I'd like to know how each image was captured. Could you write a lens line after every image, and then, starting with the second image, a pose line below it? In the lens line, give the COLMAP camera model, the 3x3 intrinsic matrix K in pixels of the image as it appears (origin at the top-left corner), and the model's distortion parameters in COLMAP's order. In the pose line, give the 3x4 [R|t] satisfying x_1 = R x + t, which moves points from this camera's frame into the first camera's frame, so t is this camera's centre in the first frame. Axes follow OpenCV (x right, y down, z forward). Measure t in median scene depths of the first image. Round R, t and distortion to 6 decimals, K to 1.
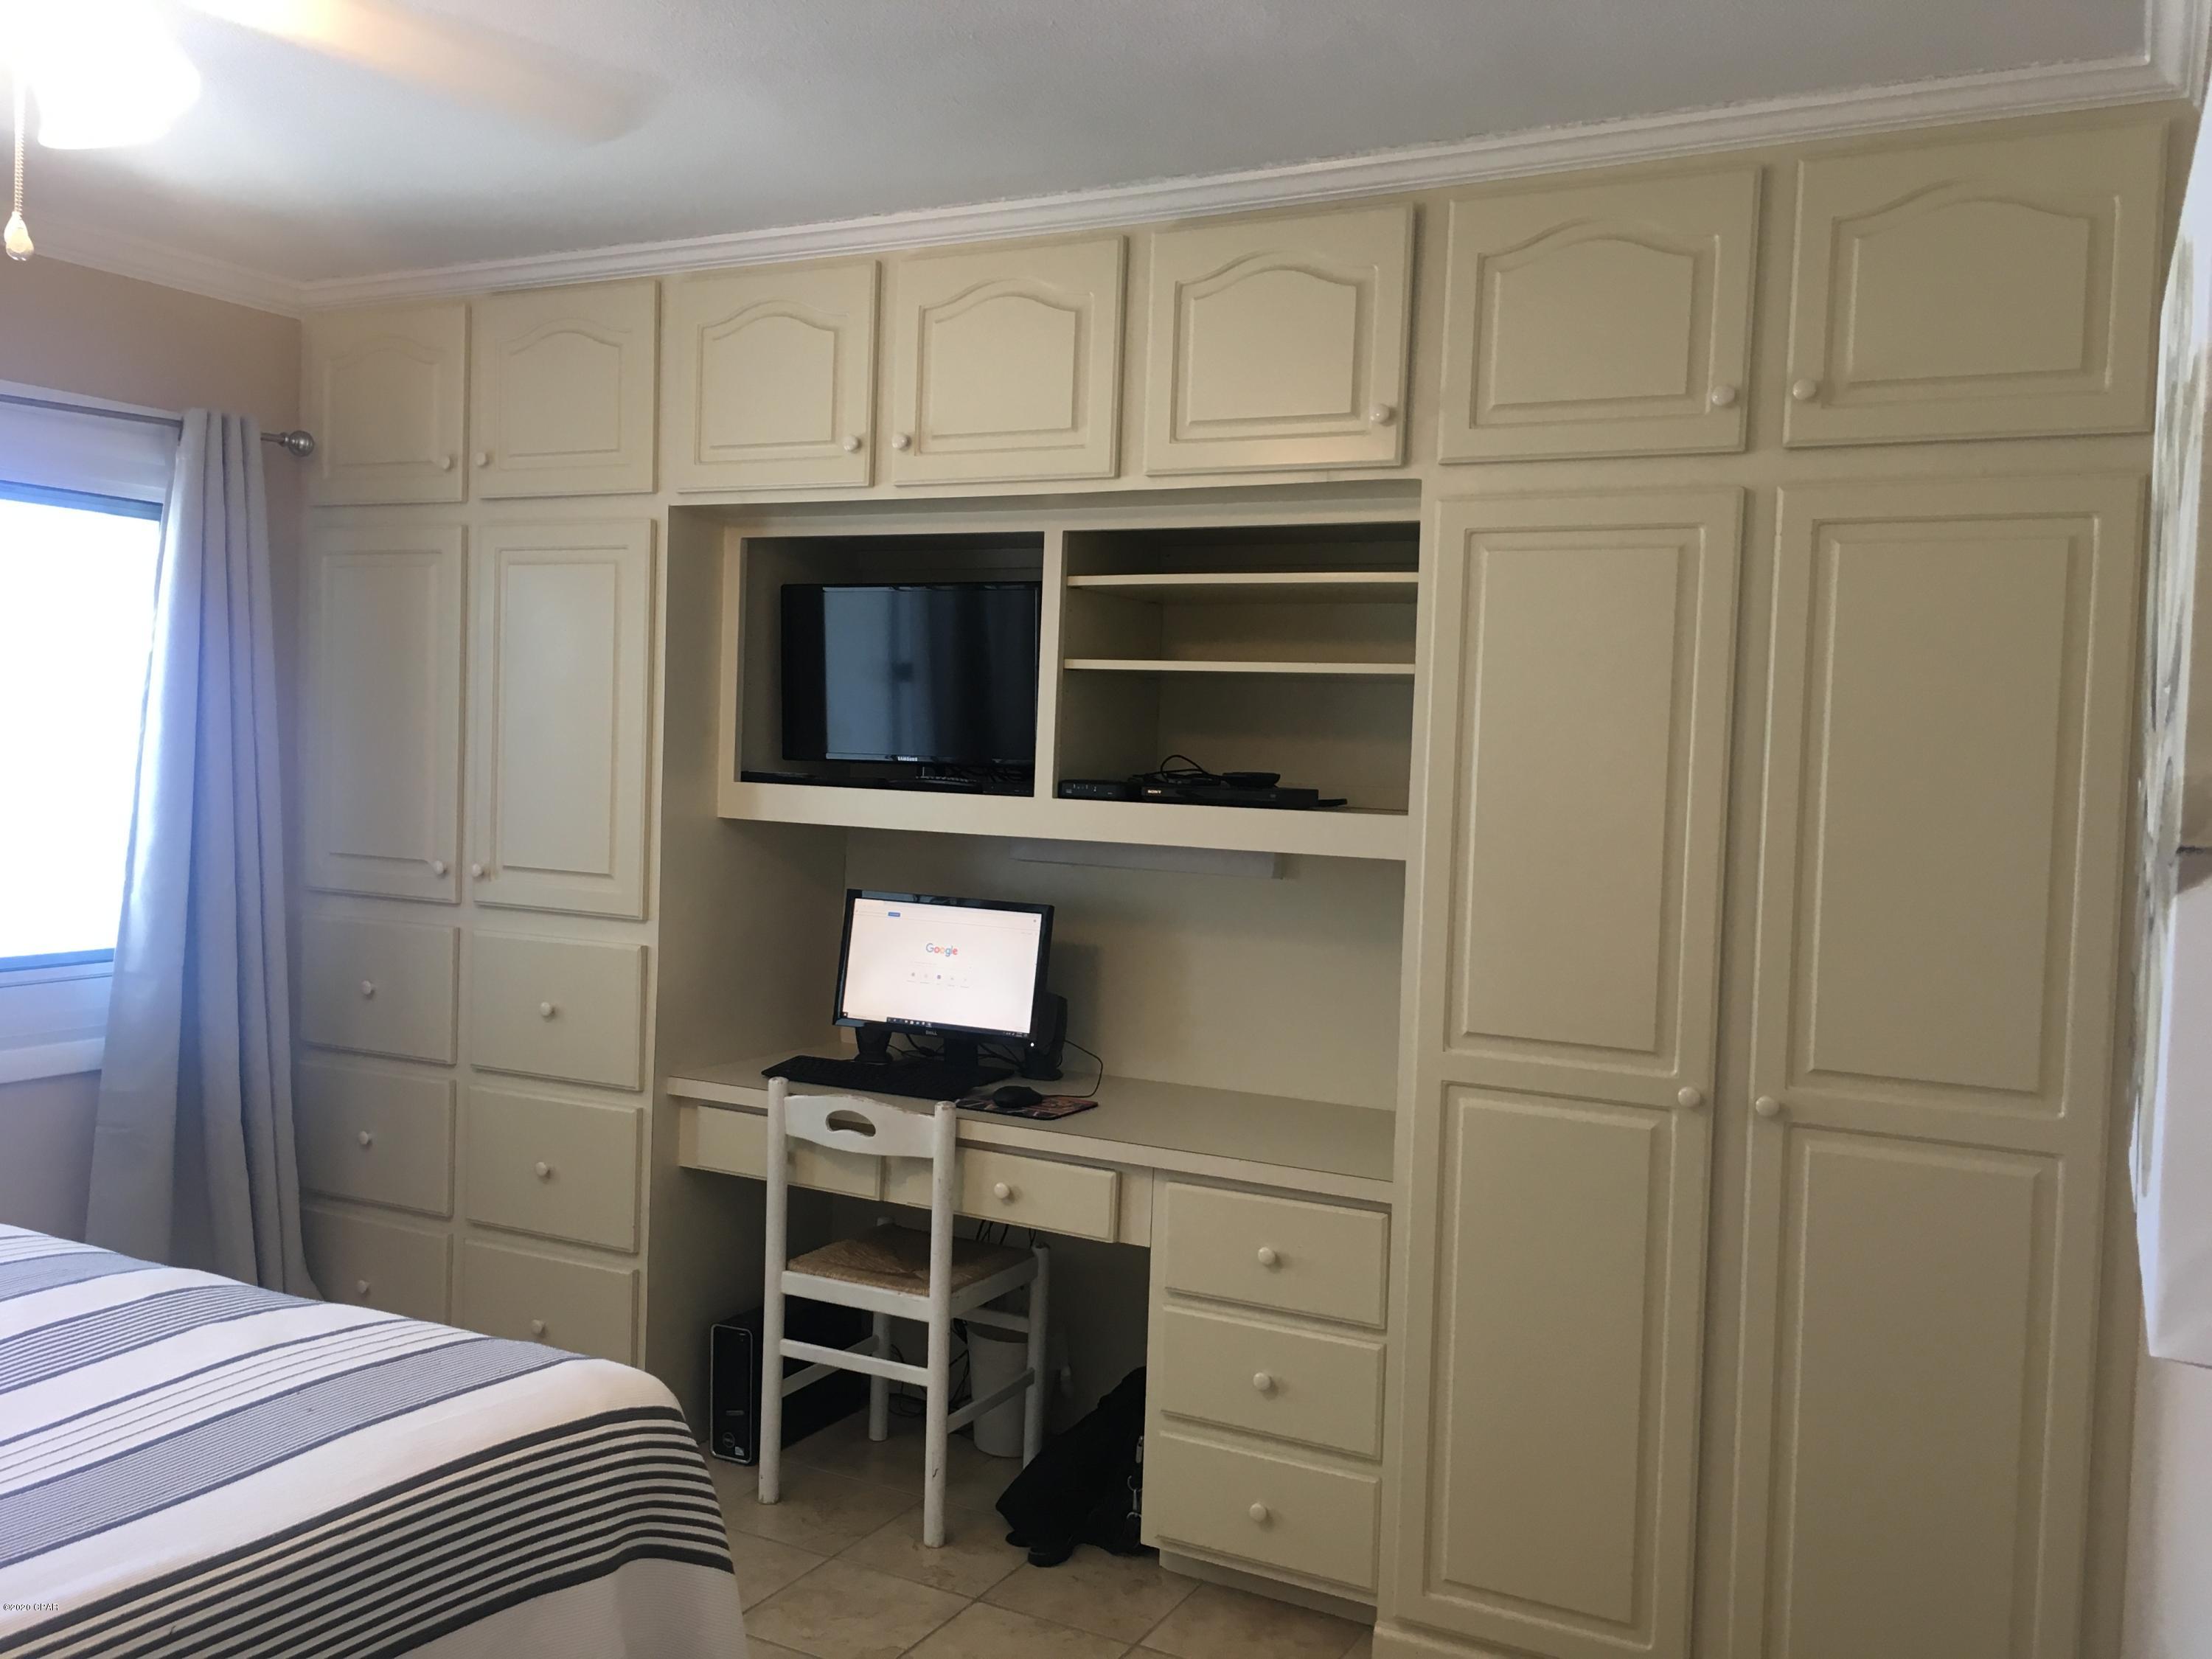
lens RADIAL K [[1880.6, 0, 1100.9], [0, 1880.6, 822.8], [0, 0, 1]] dist [0.080323, -0.095292]
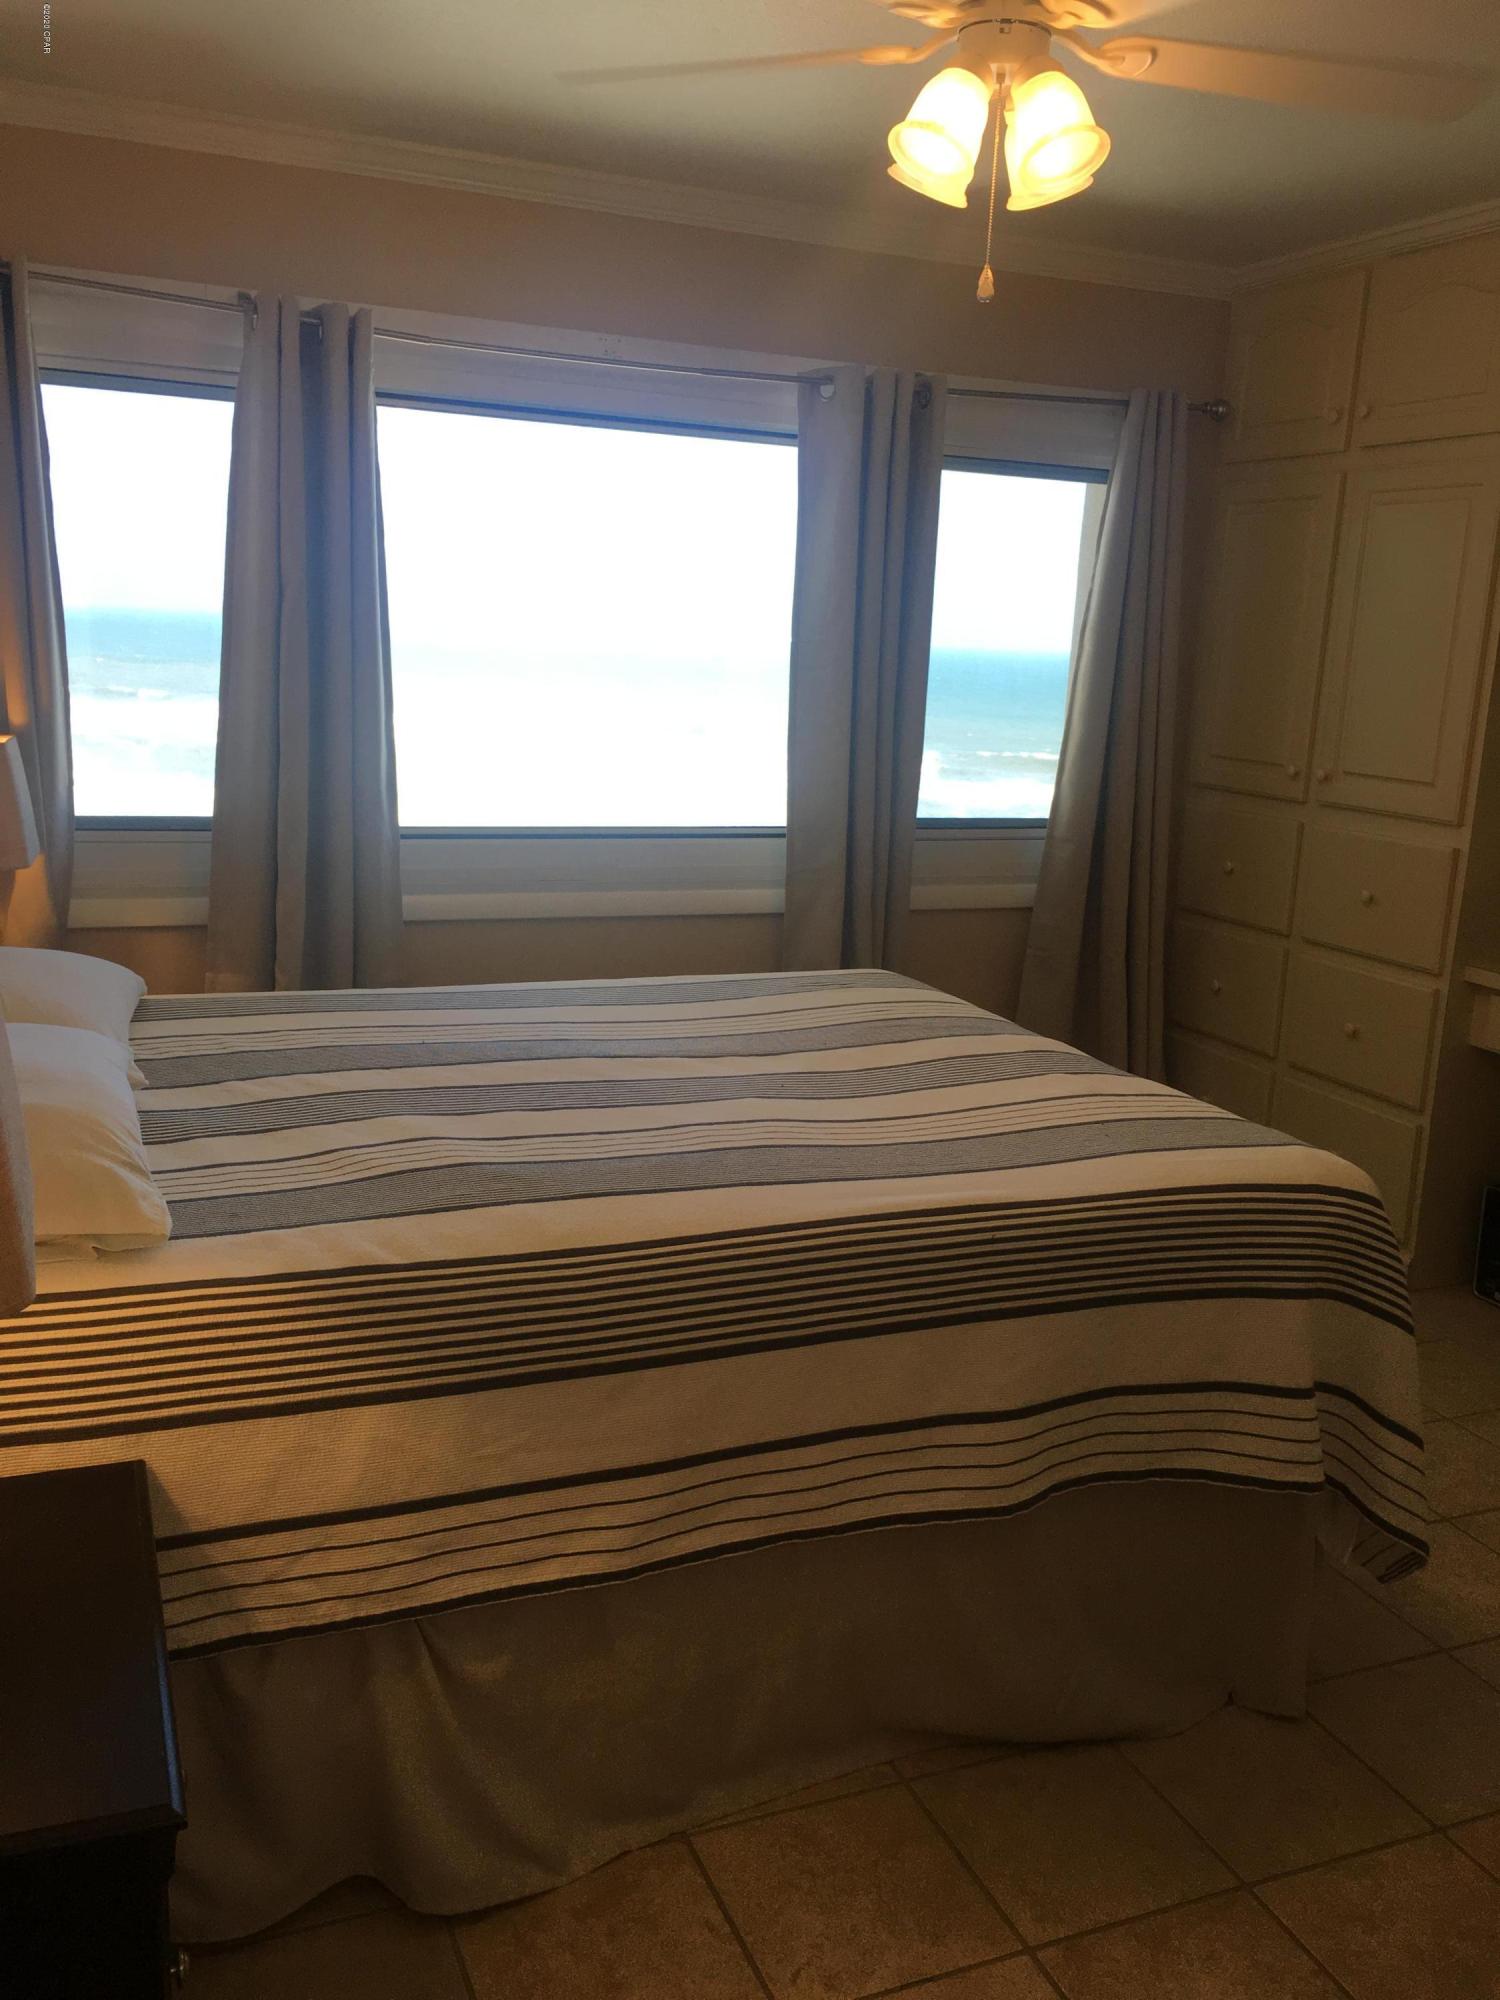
lens RADIAL K [[1700.4, 0, 755.5], [0, 1700.4, 1010.7], [0, 0, 1]] dist [0.080323, -0.095292]
pose [[0.779195, 0.139011, -0.611172, 0.073807], [-0.044379, 0.984884, 0.167433, 0.006859], [0.625208, -0.103339, 0.773586, -0.070708]]
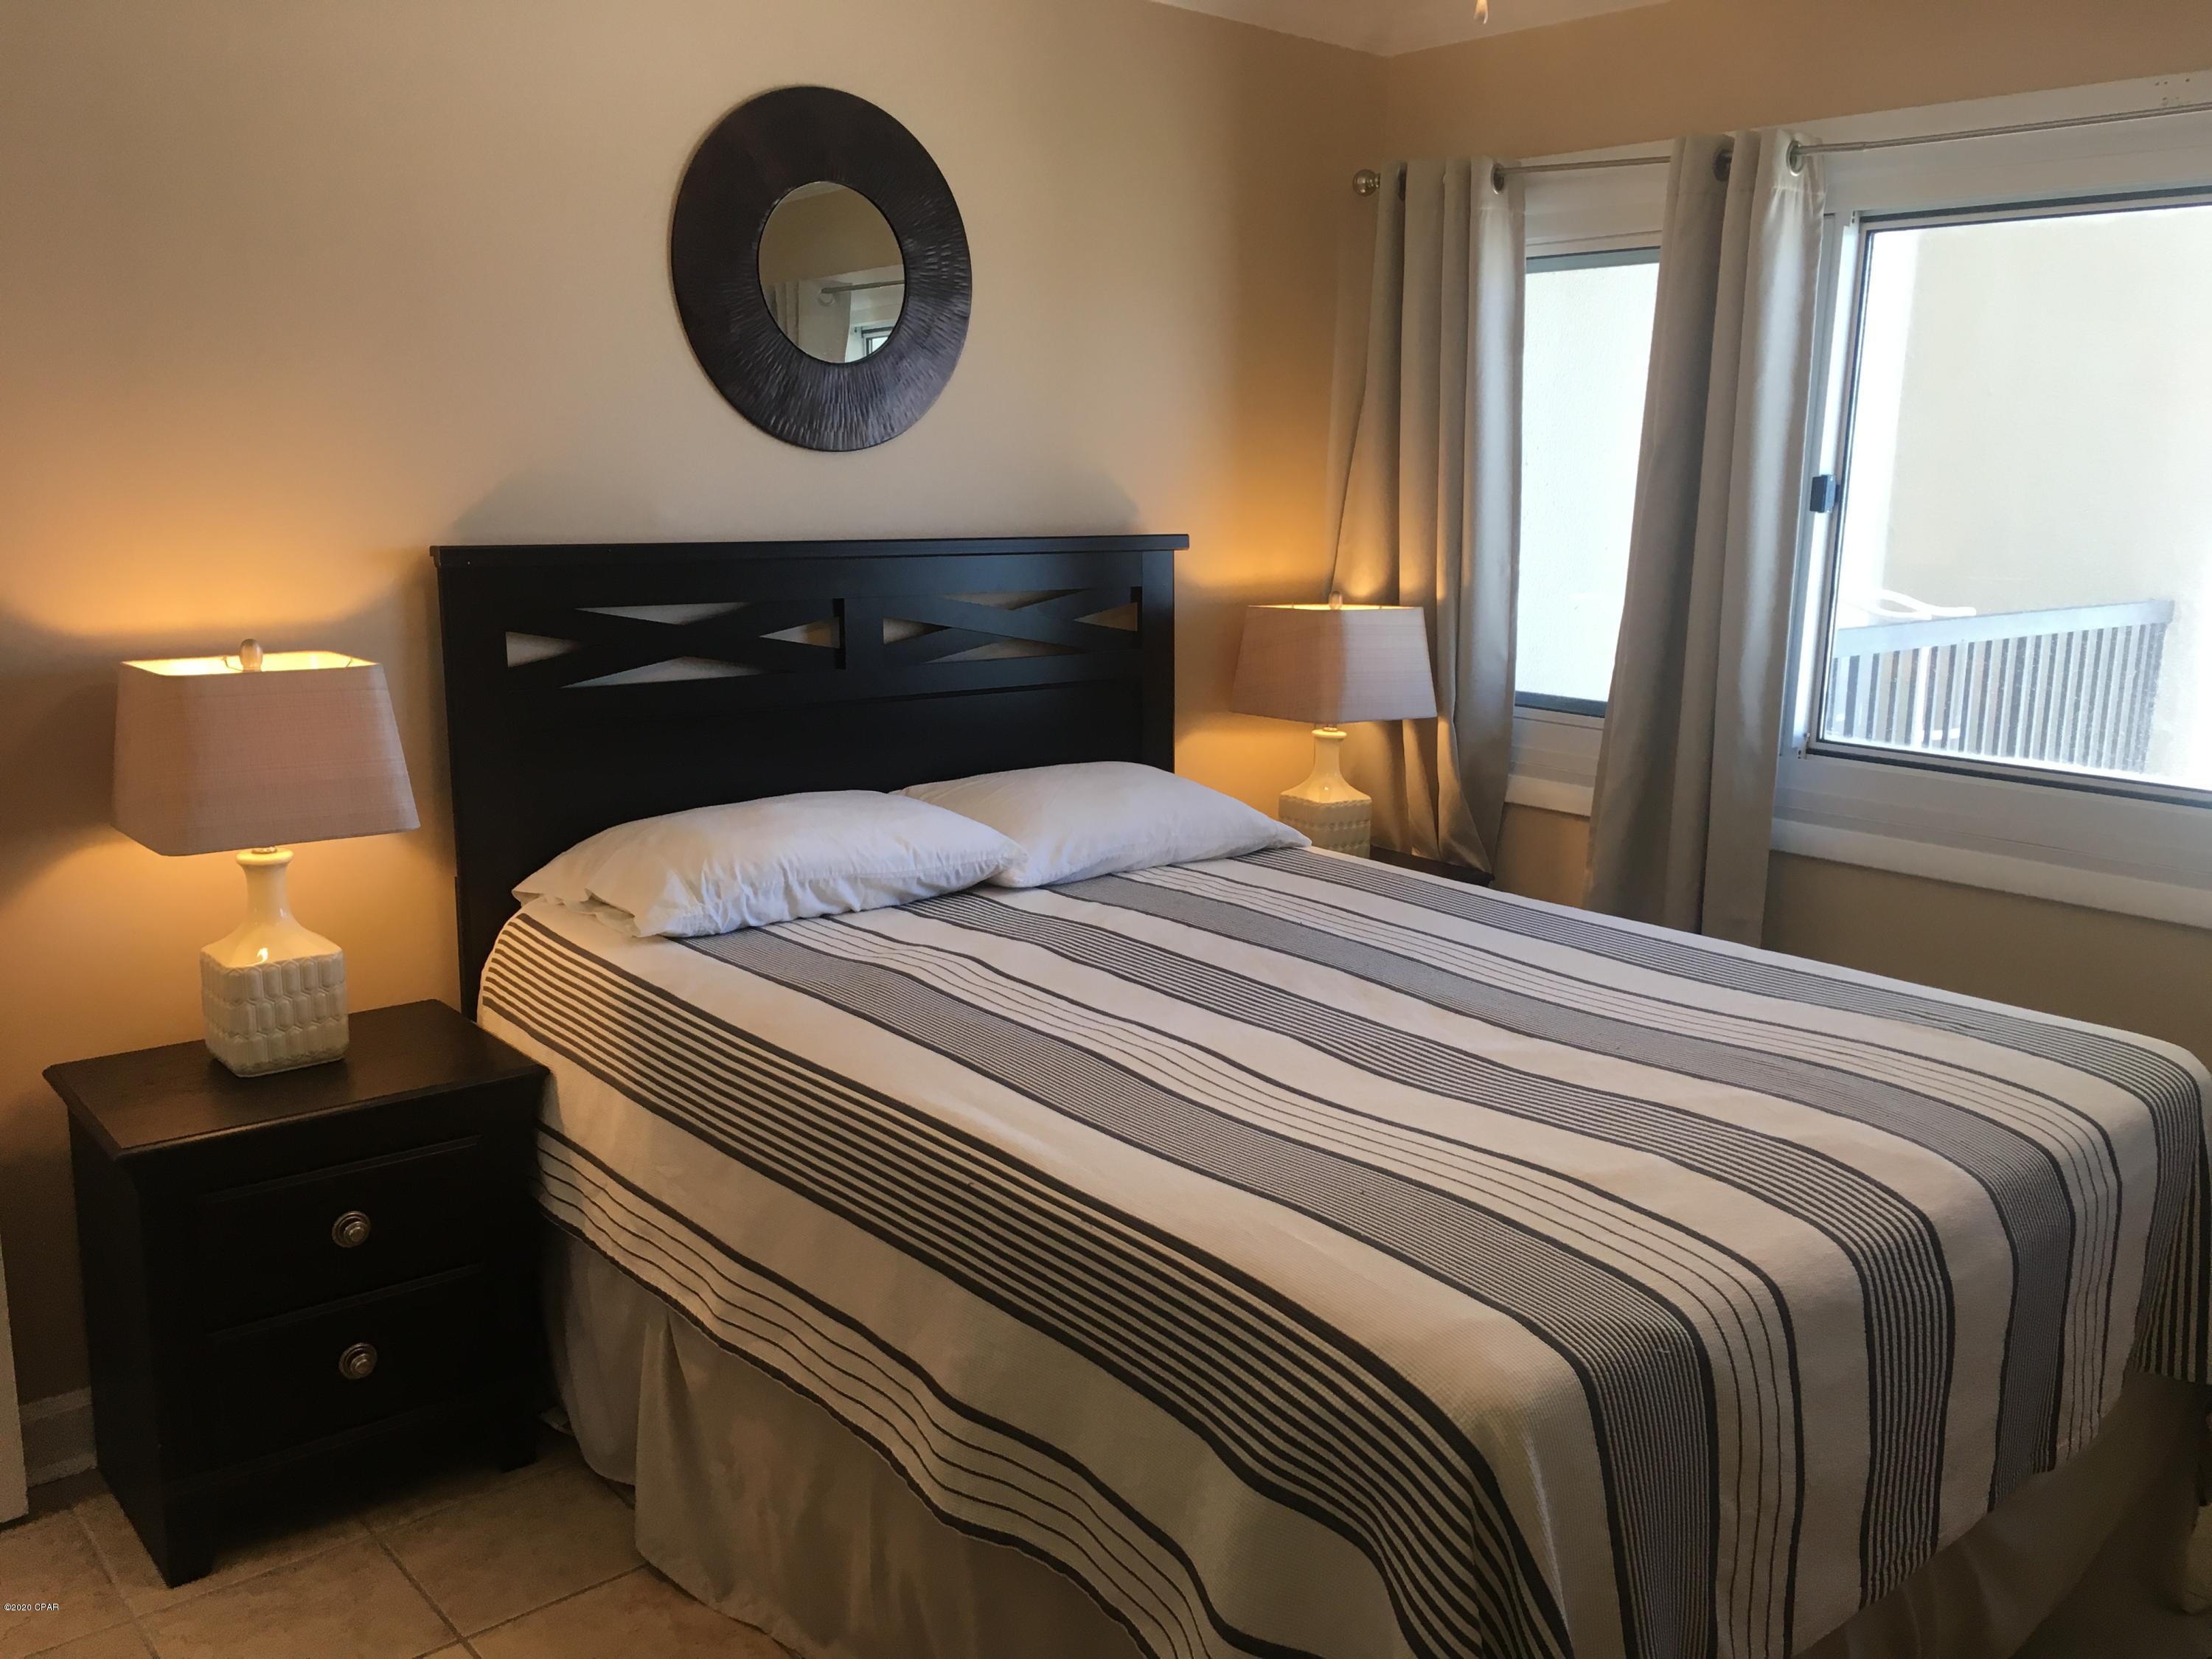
lens RADIAL K [[1880.6, 0, 1108.3], [0, 1880.6, 823.4], [0, 0, 1]] dist [0.080323, -0.095292]
pose [[-0.358056, 0.139545, -0.923214, 0.274516], [-0.061985, 0.983035, 0.172627, -0.021656], [0.931640, 0.119035, -0.343332, 0.675280]]
